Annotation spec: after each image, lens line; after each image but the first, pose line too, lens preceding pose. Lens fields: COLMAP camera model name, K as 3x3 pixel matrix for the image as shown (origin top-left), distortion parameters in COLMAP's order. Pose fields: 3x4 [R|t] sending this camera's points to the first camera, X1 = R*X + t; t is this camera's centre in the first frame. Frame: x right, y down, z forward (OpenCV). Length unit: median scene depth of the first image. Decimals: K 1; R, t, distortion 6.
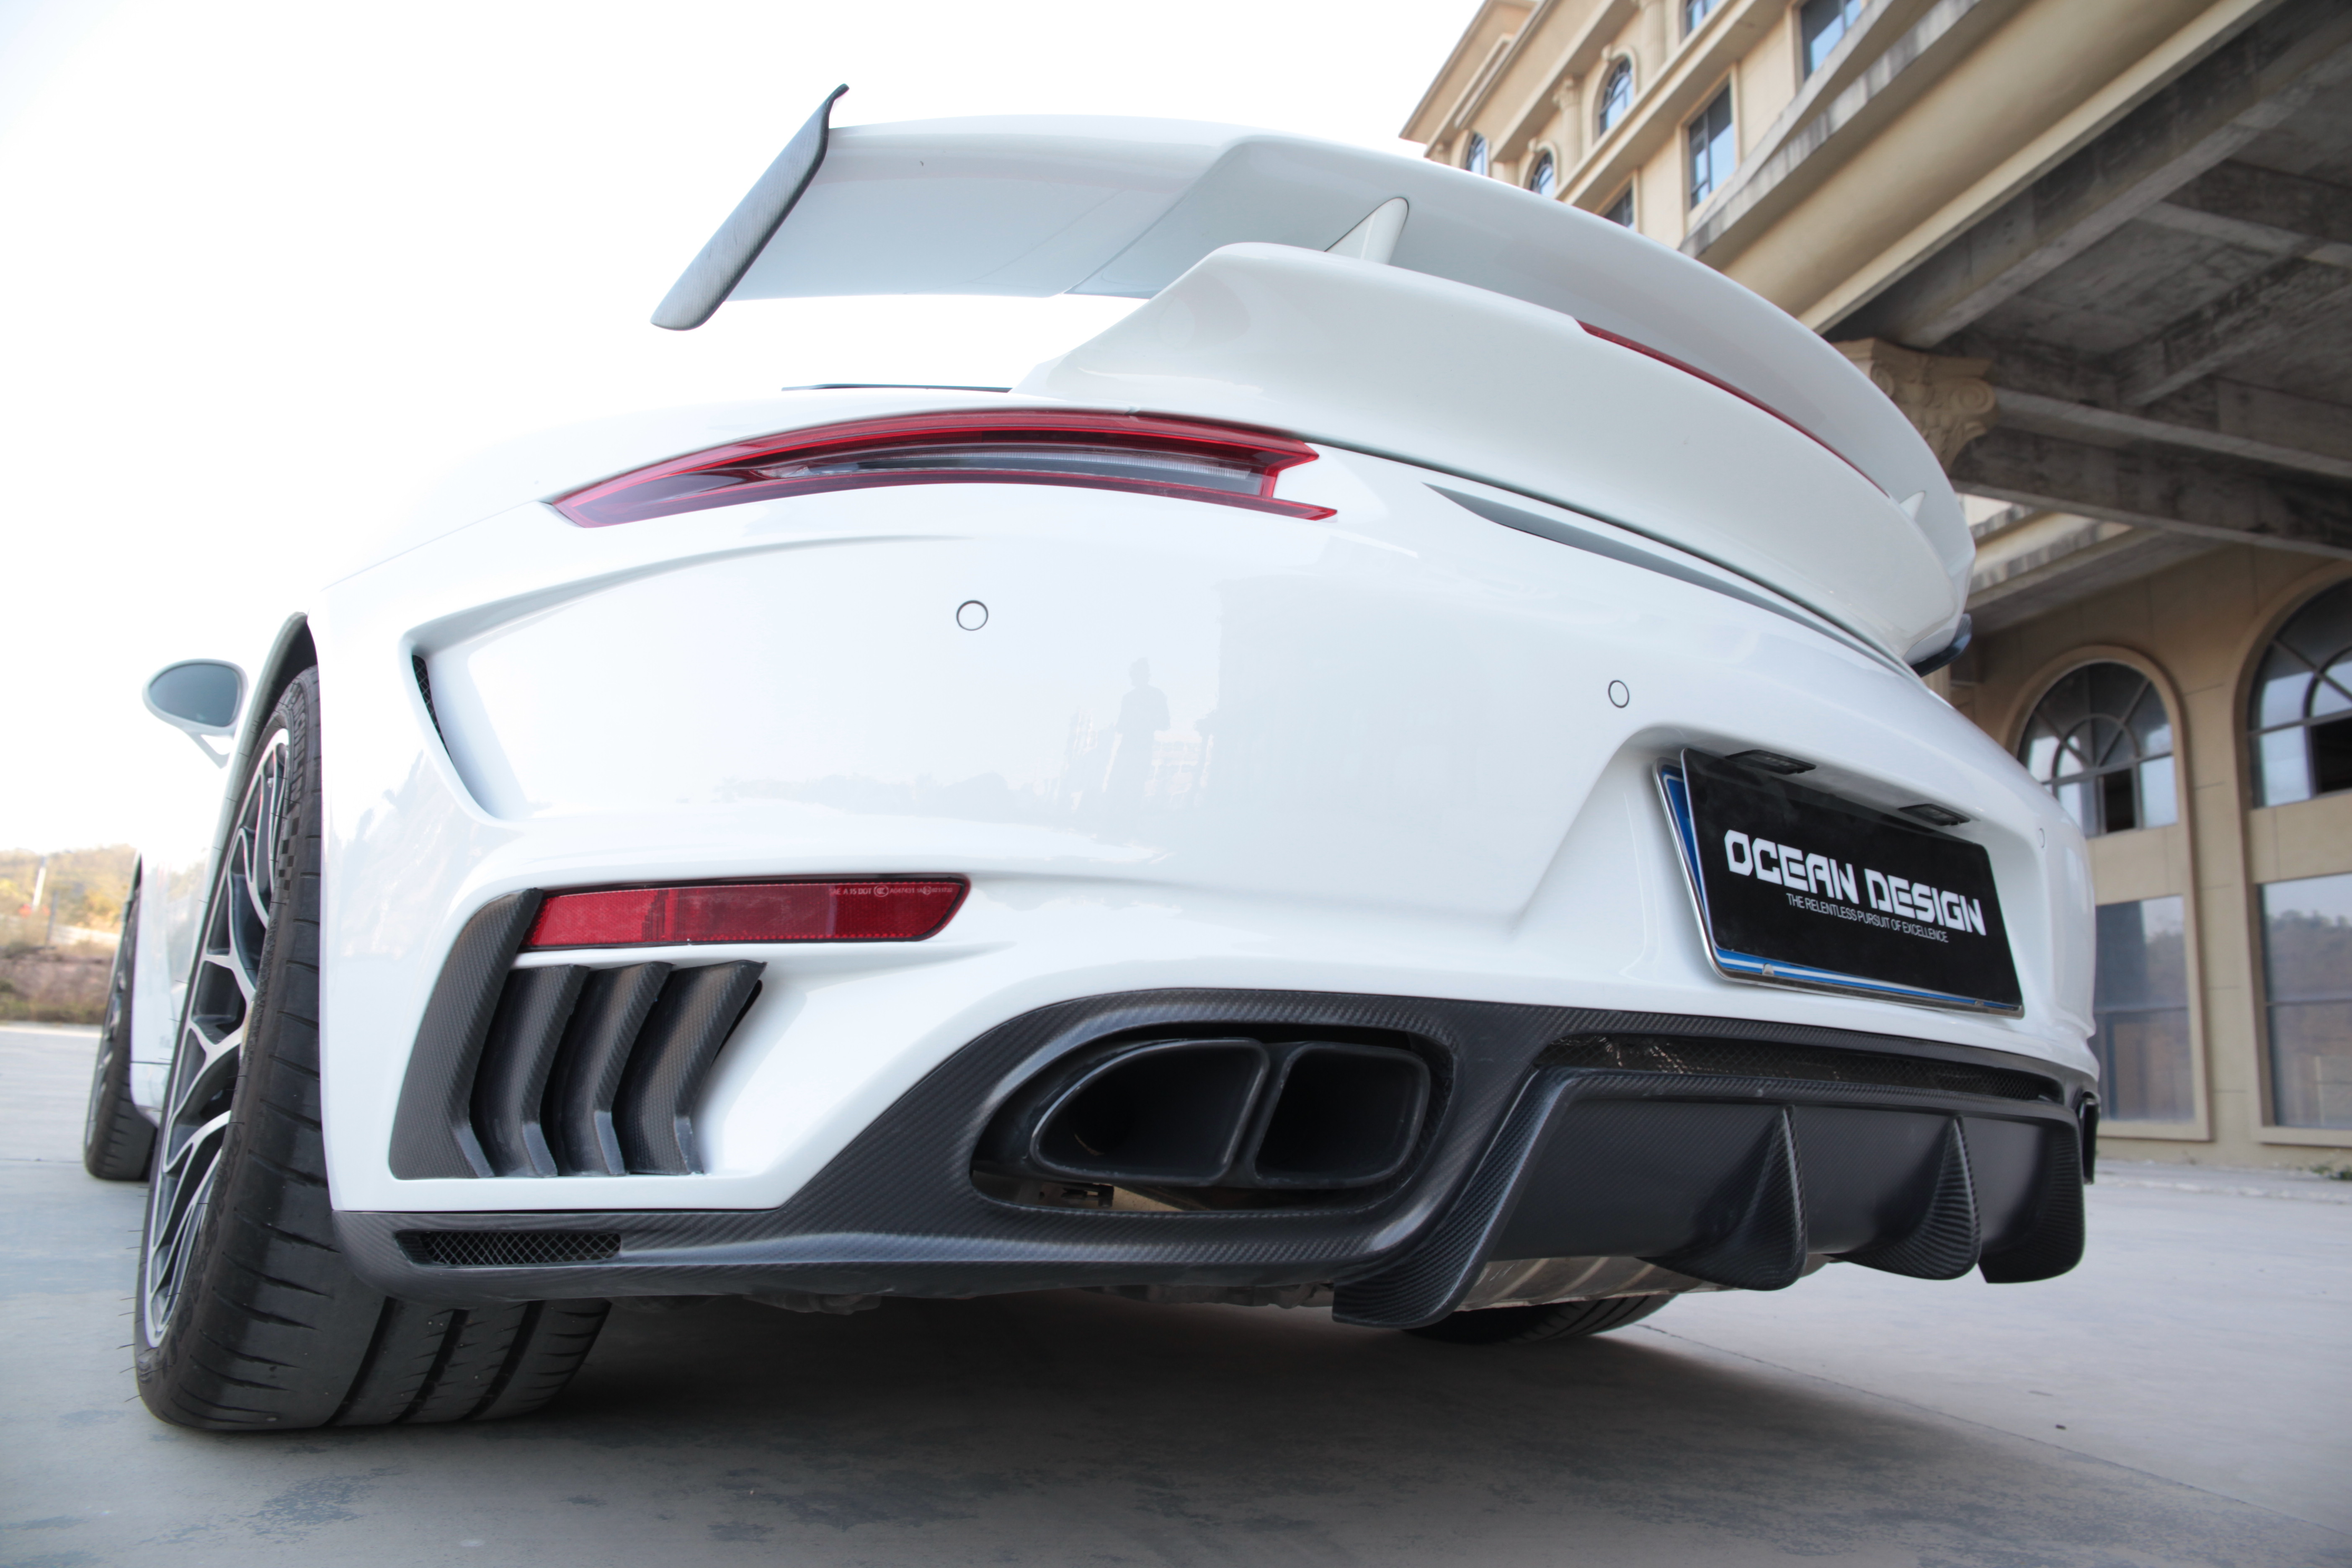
lens RADIAL K [[1573.9, 0, 1173.2], [0, 1573.9, 781.5], [0, 0, 1]] dist [-0.119565, 0.084214]
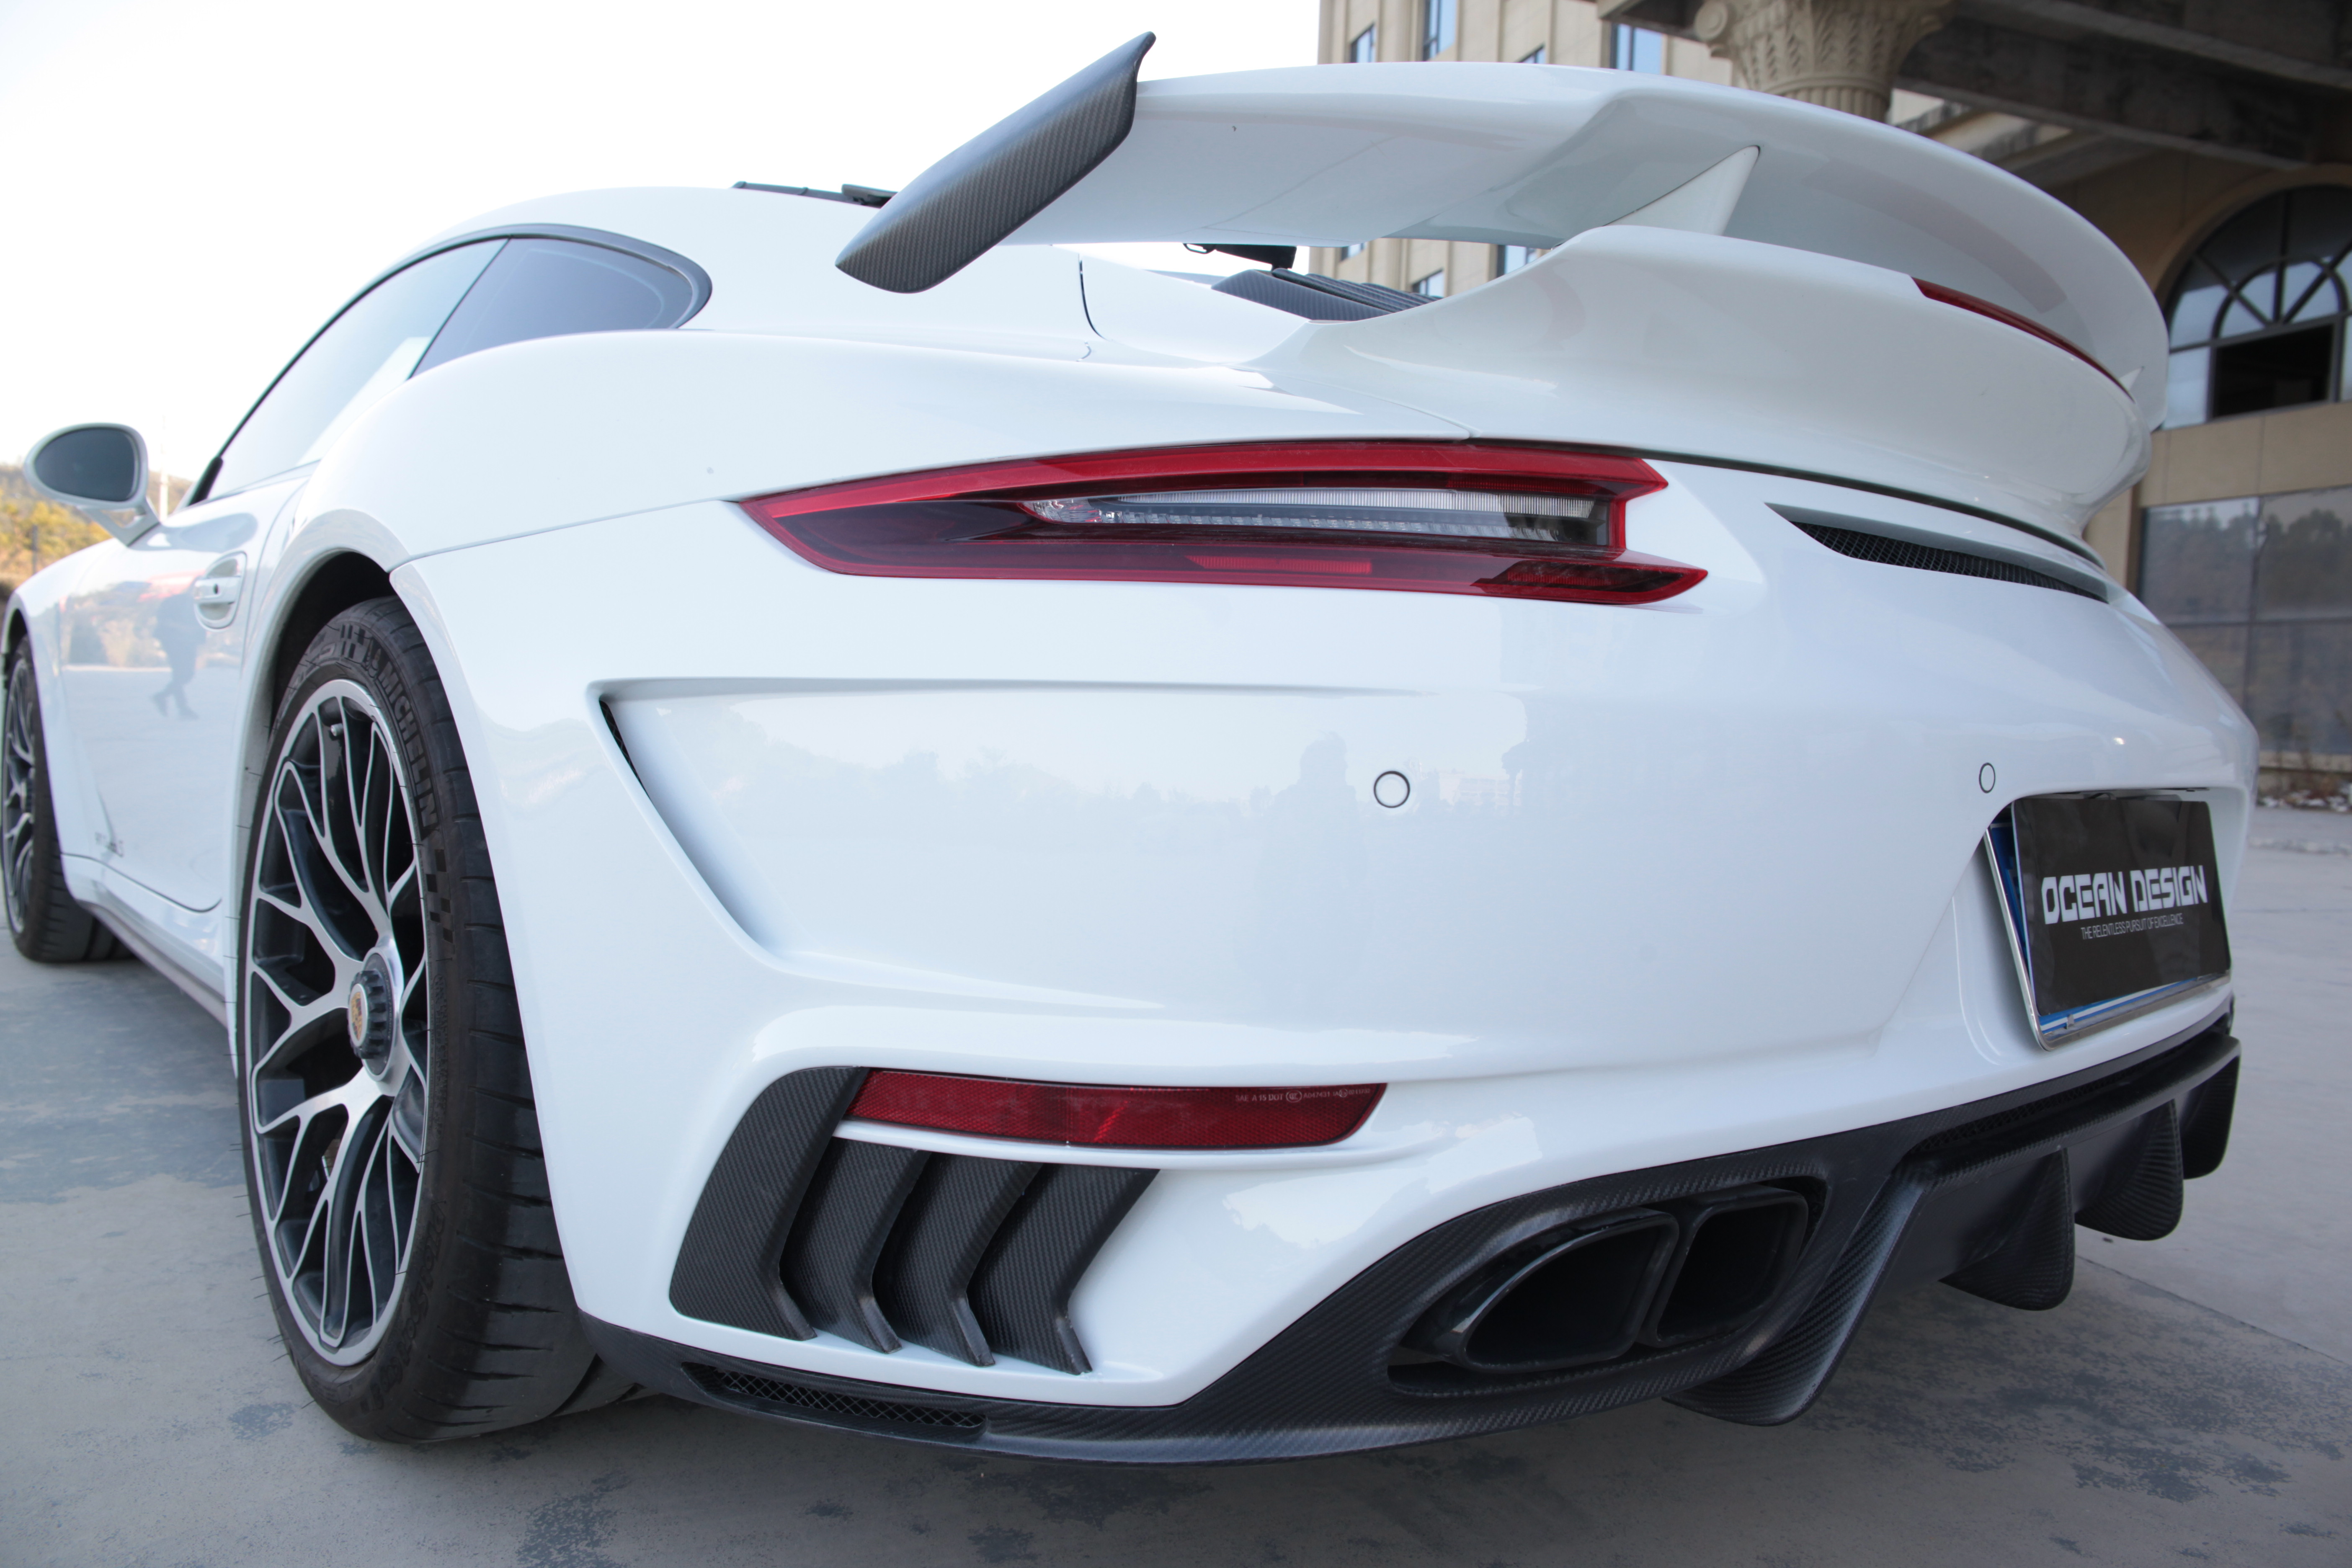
lens RADIAL K [[1616.5, 0, 1176.0], [0, 1616.5, 784.0], [0, 0, 1]] dist [-0.120588, 0.089829]
pose [[0.996308, -0.019751, 0.083545, -0.229714], [-0.002010, 0.967542, 0.252704, -0.238880], [-0.085825, -0.251939, 0.963930, 0.104793]]
